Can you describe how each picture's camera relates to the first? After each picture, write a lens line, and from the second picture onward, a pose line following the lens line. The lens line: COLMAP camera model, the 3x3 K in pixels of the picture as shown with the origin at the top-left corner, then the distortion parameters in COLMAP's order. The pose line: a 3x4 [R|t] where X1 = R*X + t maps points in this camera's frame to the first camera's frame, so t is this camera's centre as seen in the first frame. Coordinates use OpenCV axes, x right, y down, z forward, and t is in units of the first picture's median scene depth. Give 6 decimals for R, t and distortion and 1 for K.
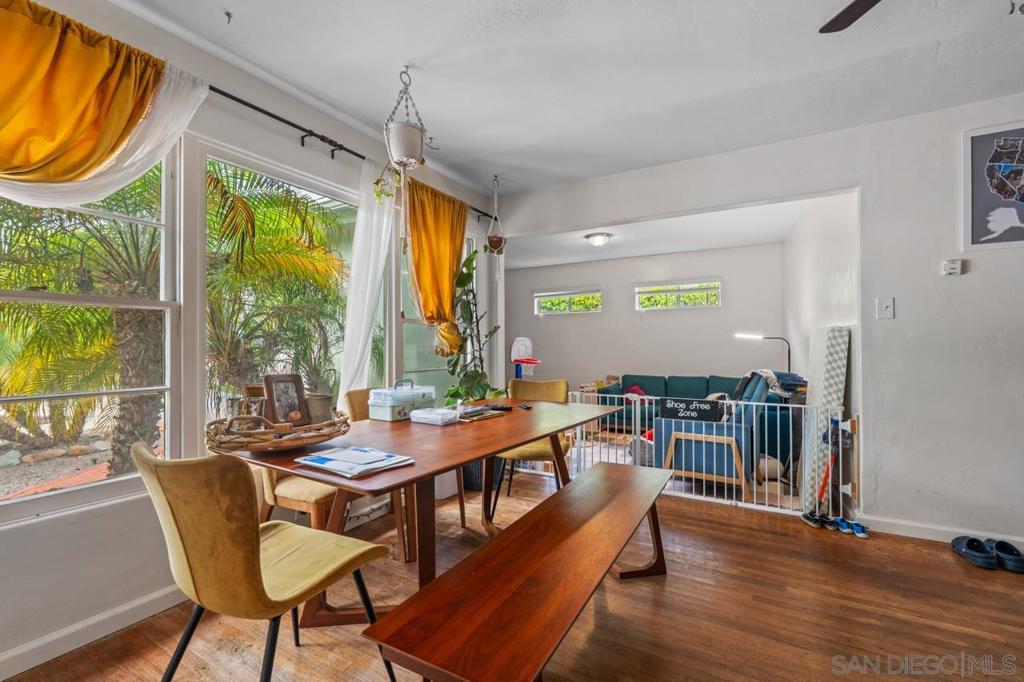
lens RADIAL K [[445.5, 0, 510.5], [0, 445.5, 341.2], [0, 0, 1]] dist [-0.004081, -0.000448]
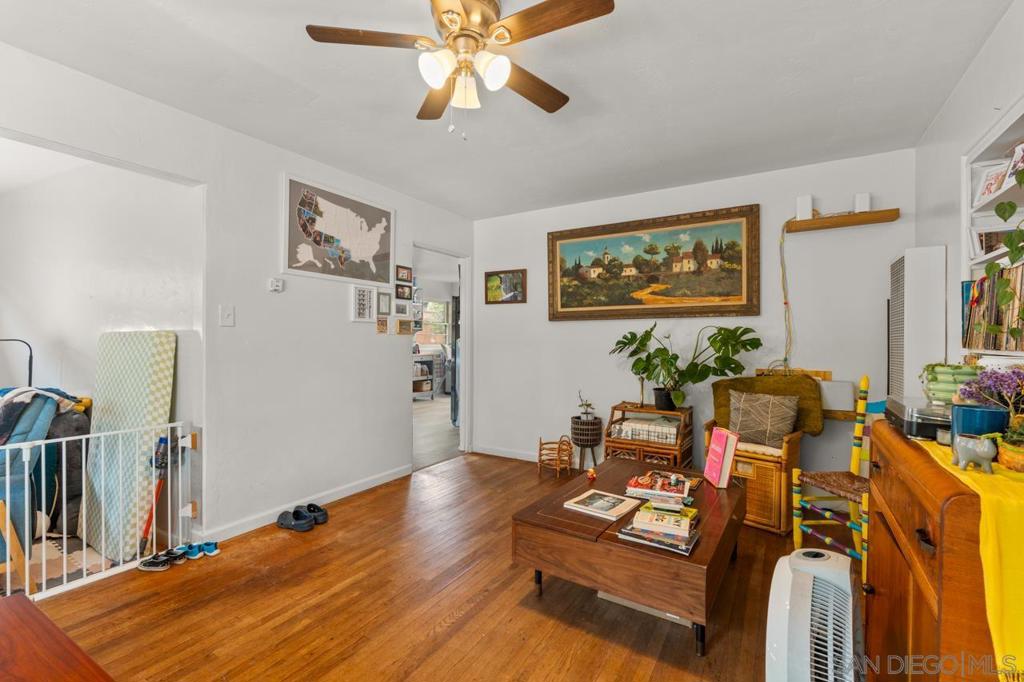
lens RADIAL K [[445.5, 0, 510.5], [0, 445.5, 341.2], [0, 0, 1]] dist [-0.004081, -0.000448]
pose [[0.022431, 0.003421, 0.999743, -0.139265], [-0.010701, 0.999938, -0.003181, -0.019250], [-0.999691, -0.010627, 0.022466, 0.323030]]
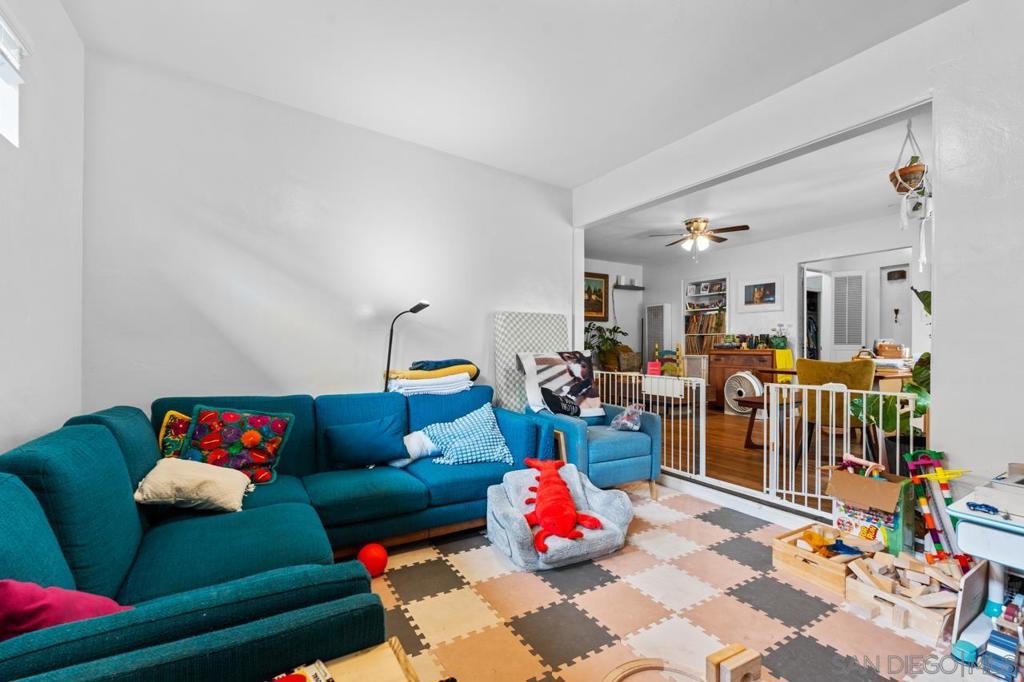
lens RADIAL K [[447.3, 0, 509.5], [0, 447.3, 341.4], [0, 0, 1]] dist [-0.006389, 0.000405]
pose [[-0.869624, 0.008310, 0.493645, 0.225972], [-0.000986, 0.999827, -0.018569, 0.079590], [-0.493714, -0.016635, -0.869465, 2.484098]]
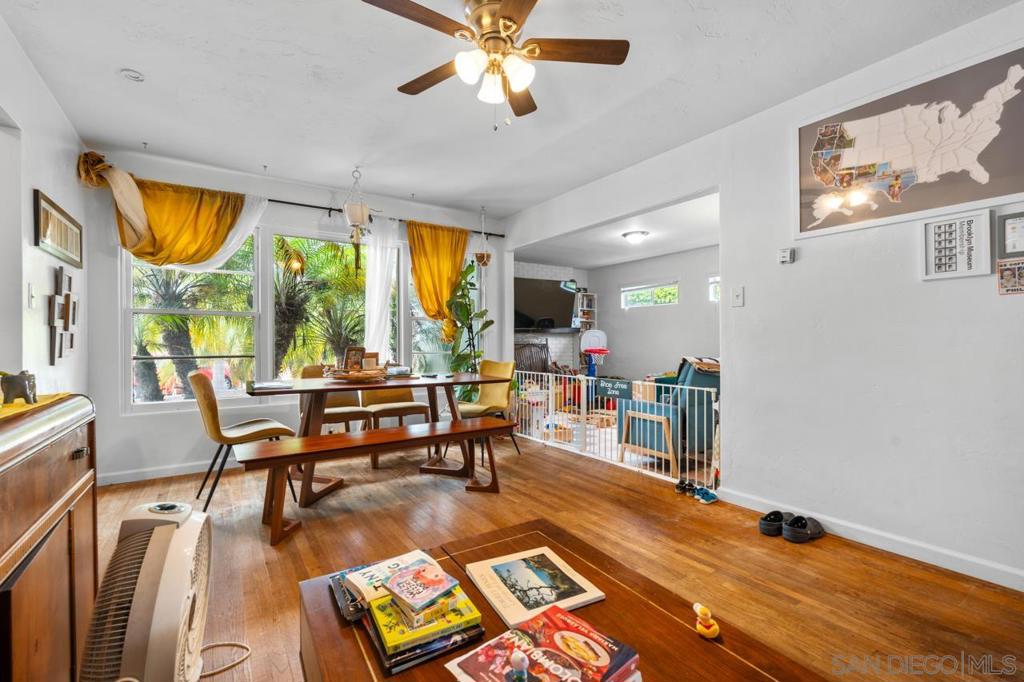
lens RADIAL K [[447.3, 0, 509.5], [0, 447.3, 341.4], [0, 0, 1]] dist [-0.006389, 0.000405]
pose [[0.899380, -0.000391, -0.437167, 0.785218], [0.005432, 0.999932, 0.010281, 0.018481], [0.437134, -0.011621, 0.899321, -0.206500]]
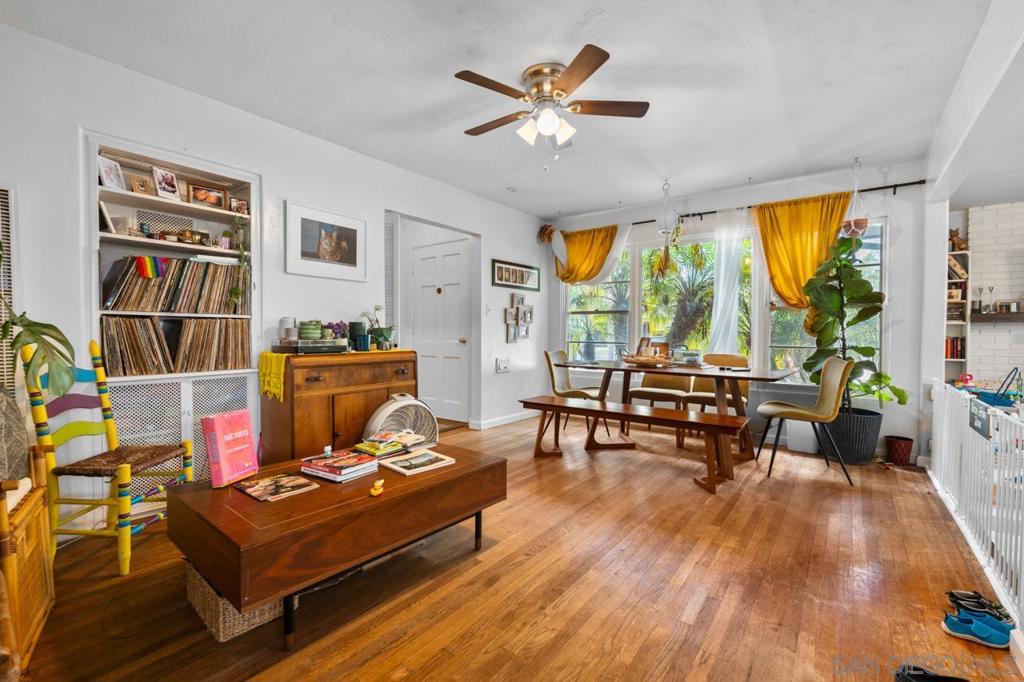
lens RADIAL K [[447.3, 0, 509.5], [0, 447.3, 341.4], [0, 0, 1]] dist [-0.006389, 0.000405]
pose [[-0.125790, 0.021331, -0.991828, 1.367467], [0.003566, 0.999772, 0.021050, 0.025575], [0.992050, -0.000889, -0.125837, 0.440414]]
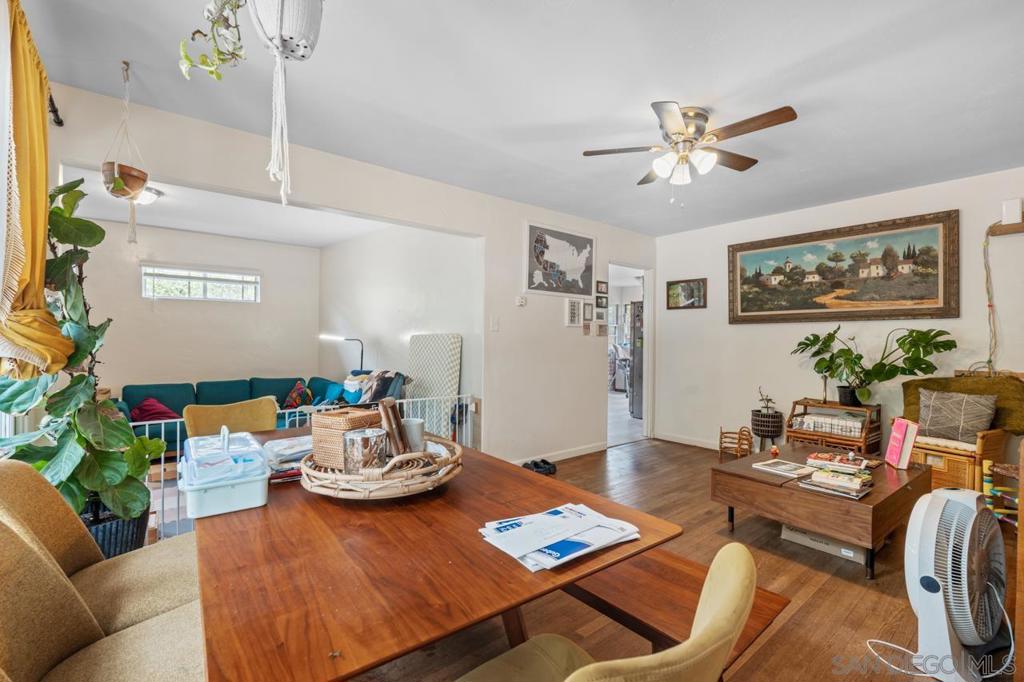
lens RADIAL K [[452.5, 0, 513.5], [0, 452.5, 339.3], [0, 0, 1]] dist [-0.001237, -0.000067]
pose [[0.344068, 0.009042, 0.938901, -0.526674], [-0.015913, 0.999866, -0.003798, -0.016637], [-0.938810, -0.013634, 0.344166, 0.404865]]
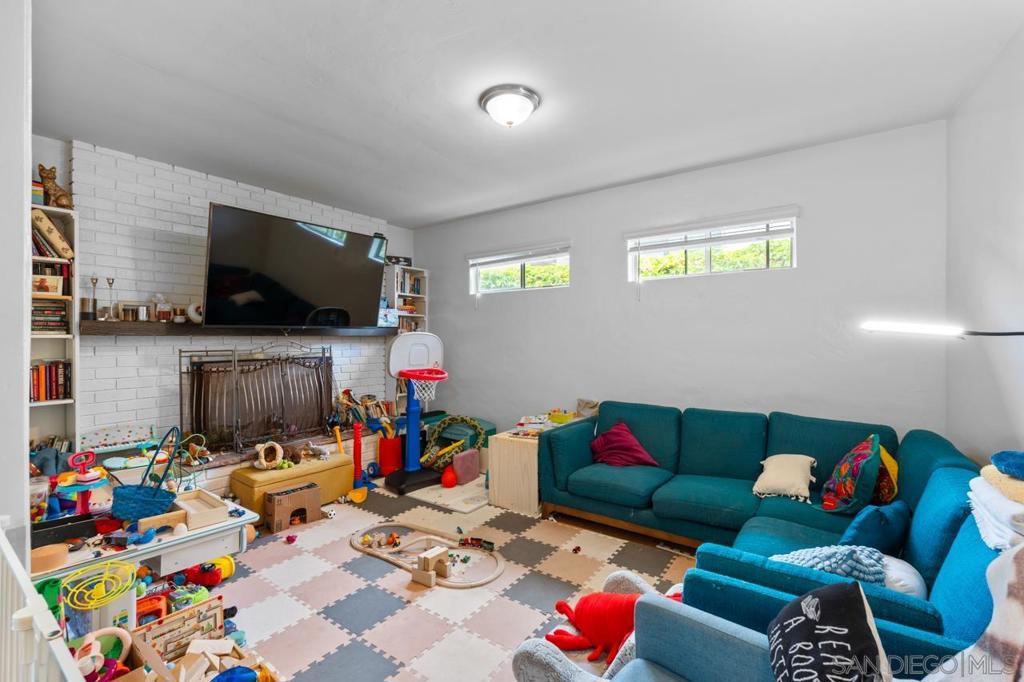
lens RADIAL K [[445.5, 0, 510.5], [0, 445.5, 341.2], [0, 0, 1]] dist [-0.004081, -0.000448]
pose [[0.994410, 0.005700, -0.105436, 0.491474], [-0.004541, 0.999927, 0.011229, -0.008035], [0.105492, -0.010687, 0.994363, 1.114410]]
